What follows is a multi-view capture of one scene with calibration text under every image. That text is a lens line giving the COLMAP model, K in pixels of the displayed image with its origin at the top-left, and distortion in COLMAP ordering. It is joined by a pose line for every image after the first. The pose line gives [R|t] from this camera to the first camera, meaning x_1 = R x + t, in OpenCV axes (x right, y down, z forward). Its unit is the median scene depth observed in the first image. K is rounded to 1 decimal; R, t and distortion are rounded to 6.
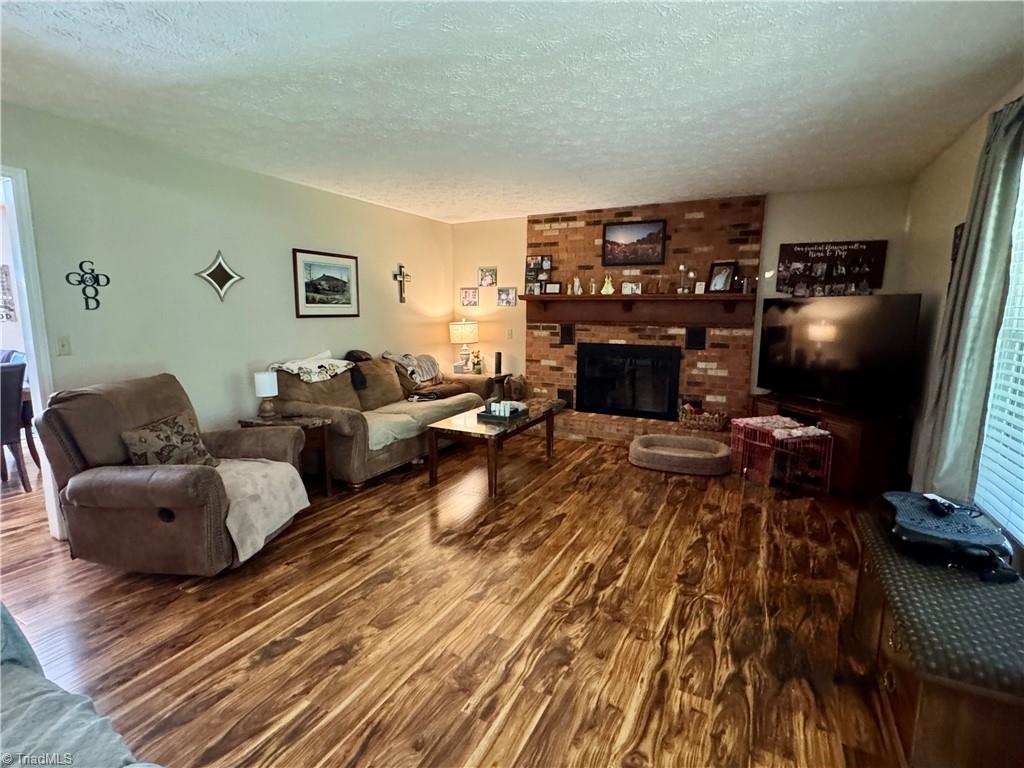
lens RADIAL K [[500.7, 0, 510.0], [0, 500.7, 387.0], [0, 0, 1]] dist [-0.004328, -0.000321]
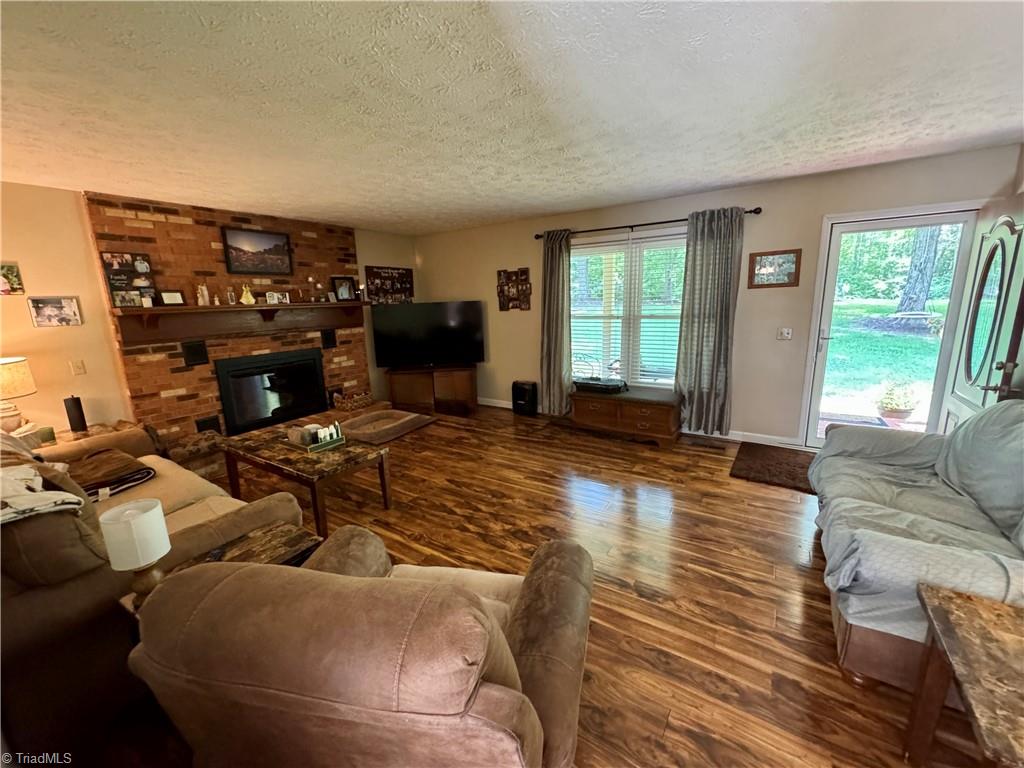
lens RADIAL K [[412.5, 0, 511.4], [0, 412.5, 383.6], [0, 0, 1]] dist [-0.002300, 0.000013]
pose [[0.098540, -0.213574, 0.971944, -0.563658], [0.180978, 0.964257, 0.193536, -0.103807], [-0.978538, 0.156829, 0.133670, 0.443778]]
